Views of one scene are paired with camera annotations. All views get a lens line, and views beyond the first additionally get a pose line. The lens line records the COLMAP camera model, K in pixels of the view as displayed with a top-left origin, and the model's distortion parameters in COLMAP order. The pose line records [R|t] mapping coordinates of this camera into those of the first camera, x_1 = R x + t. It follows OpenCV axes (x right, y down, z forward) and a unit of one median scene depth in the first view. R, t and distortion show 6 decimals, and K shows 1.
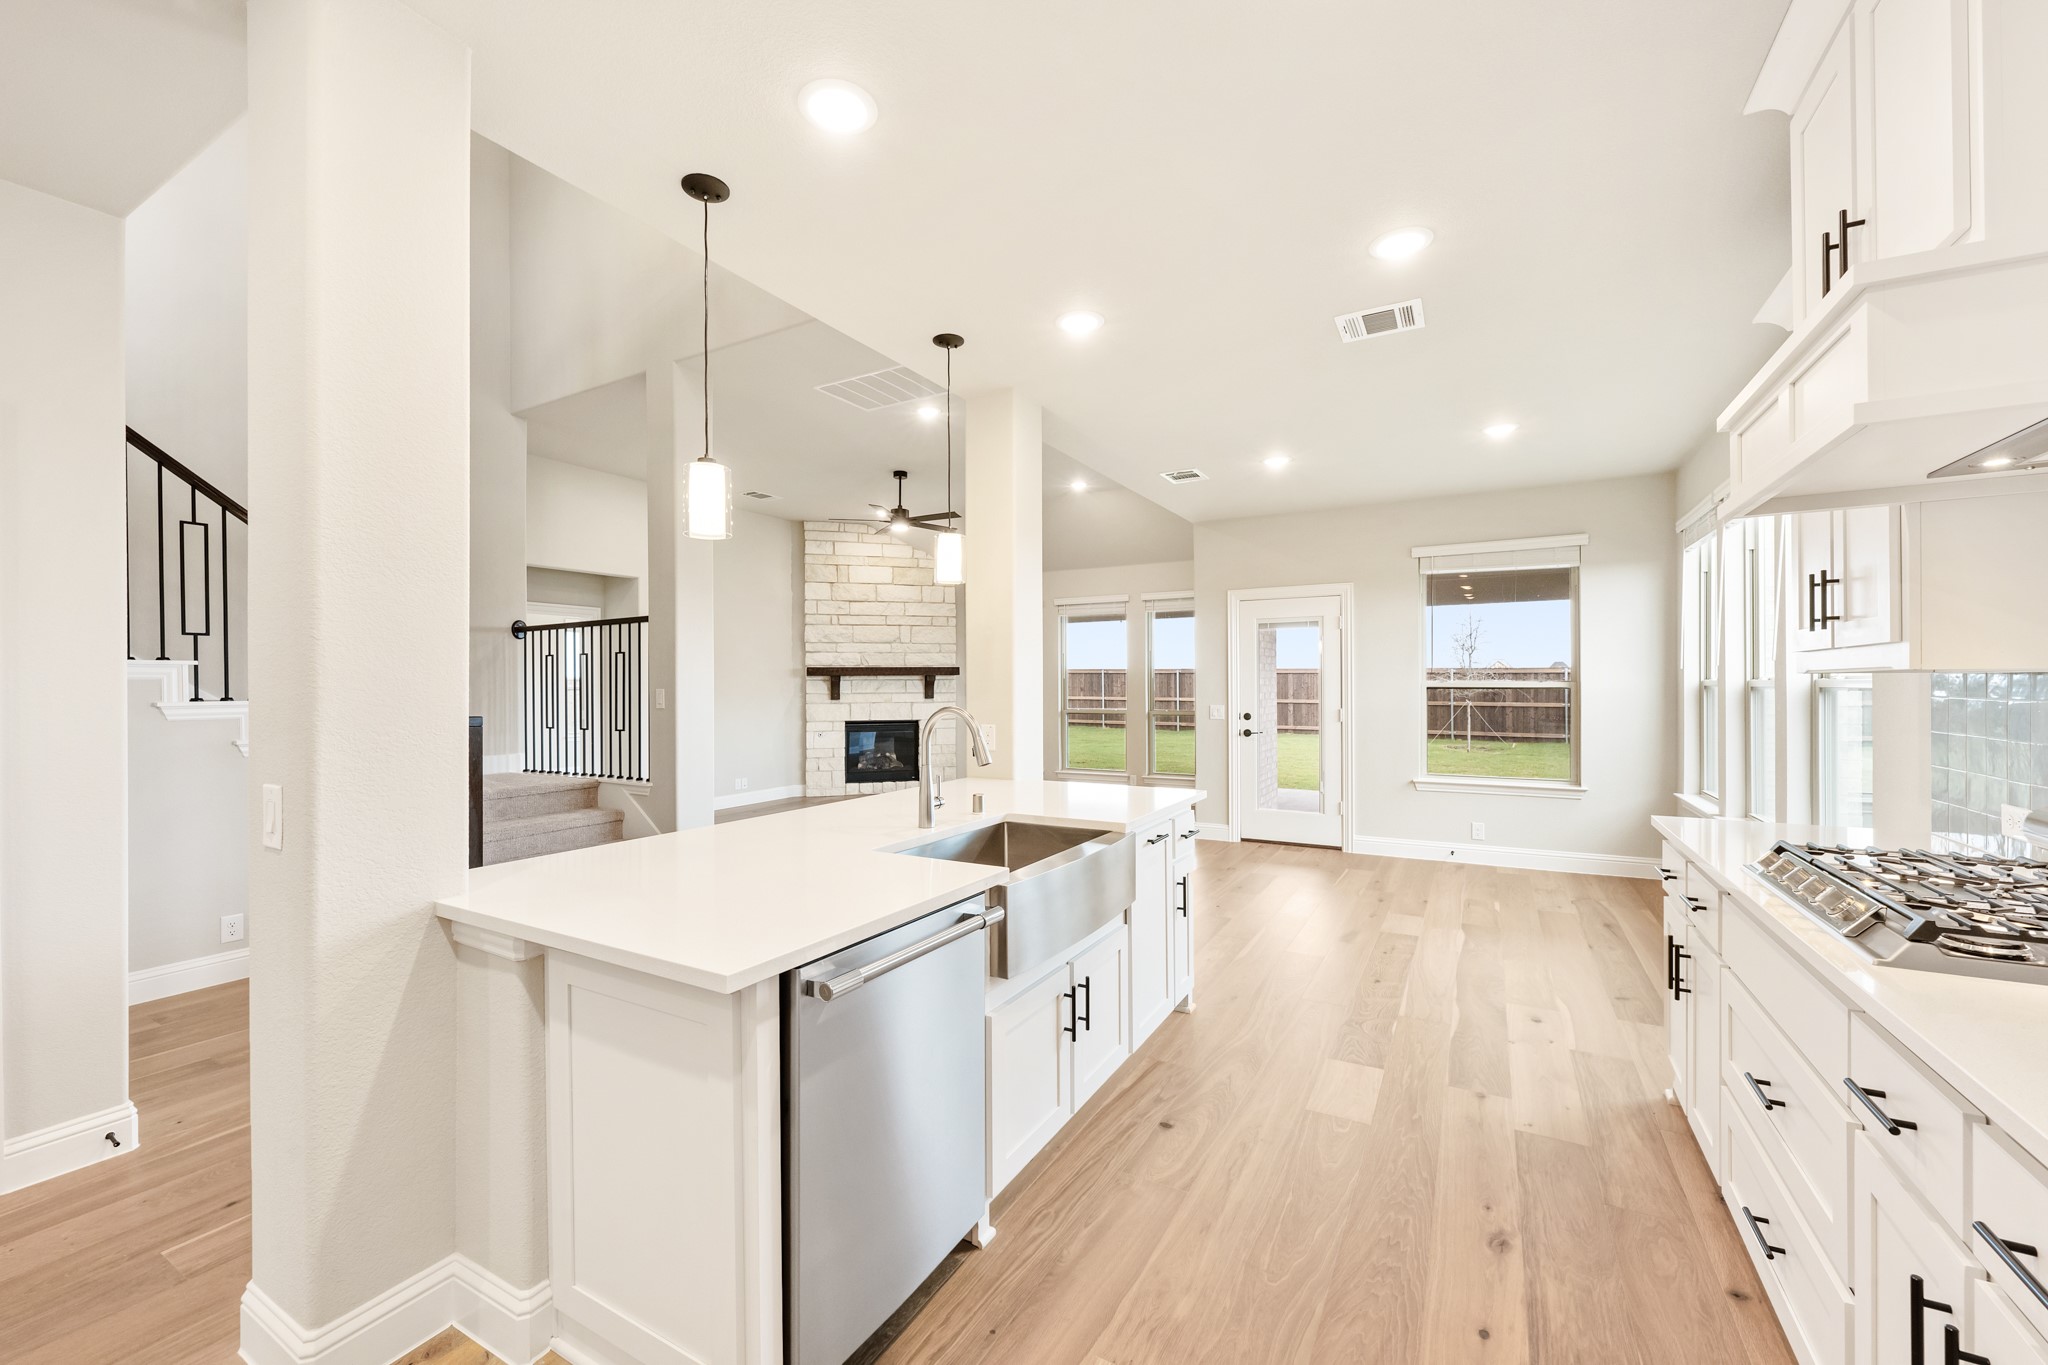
lens RADIAL K [[832.8, 0, 1021.1], [0, 832.8, 681.6], [0, 0, 1]] dist [-0.003618, -0.000066]
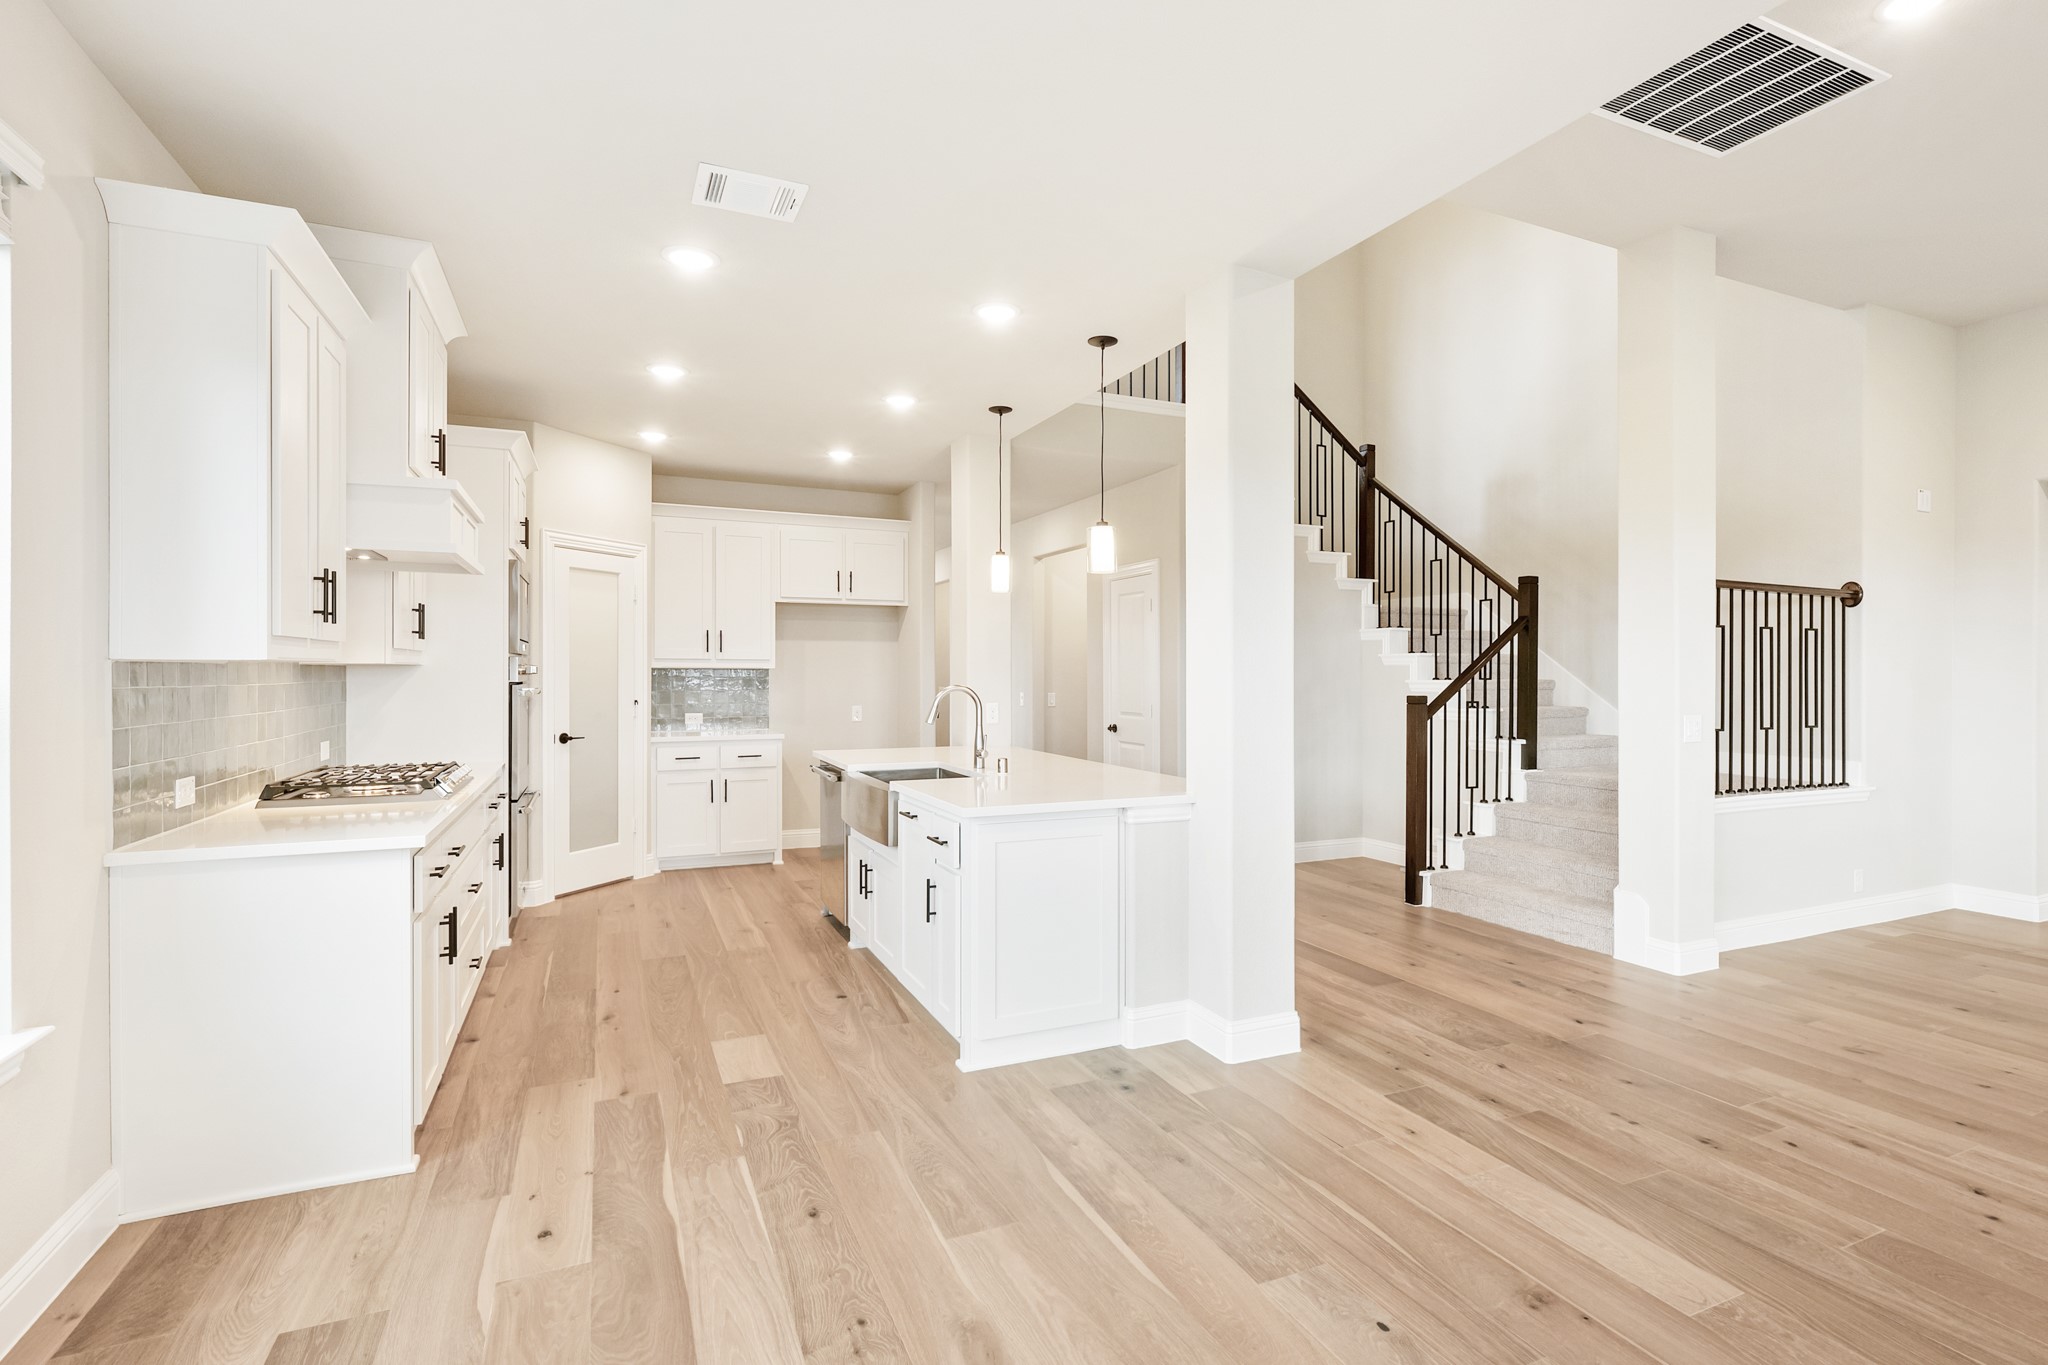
lens RADIAL K [[920.7, 0, 1019.5], [0, 920.7, 677.8], [0, 0, 1]] dist [0.003231, 0.000020]
pose [[-0.595407, 0.008829, -0.803376, 1.100683], [0.003232, 0.999958, 0.008594, -0.000889], [0.803418, 0.002520, -0.595410, 1.941275]]
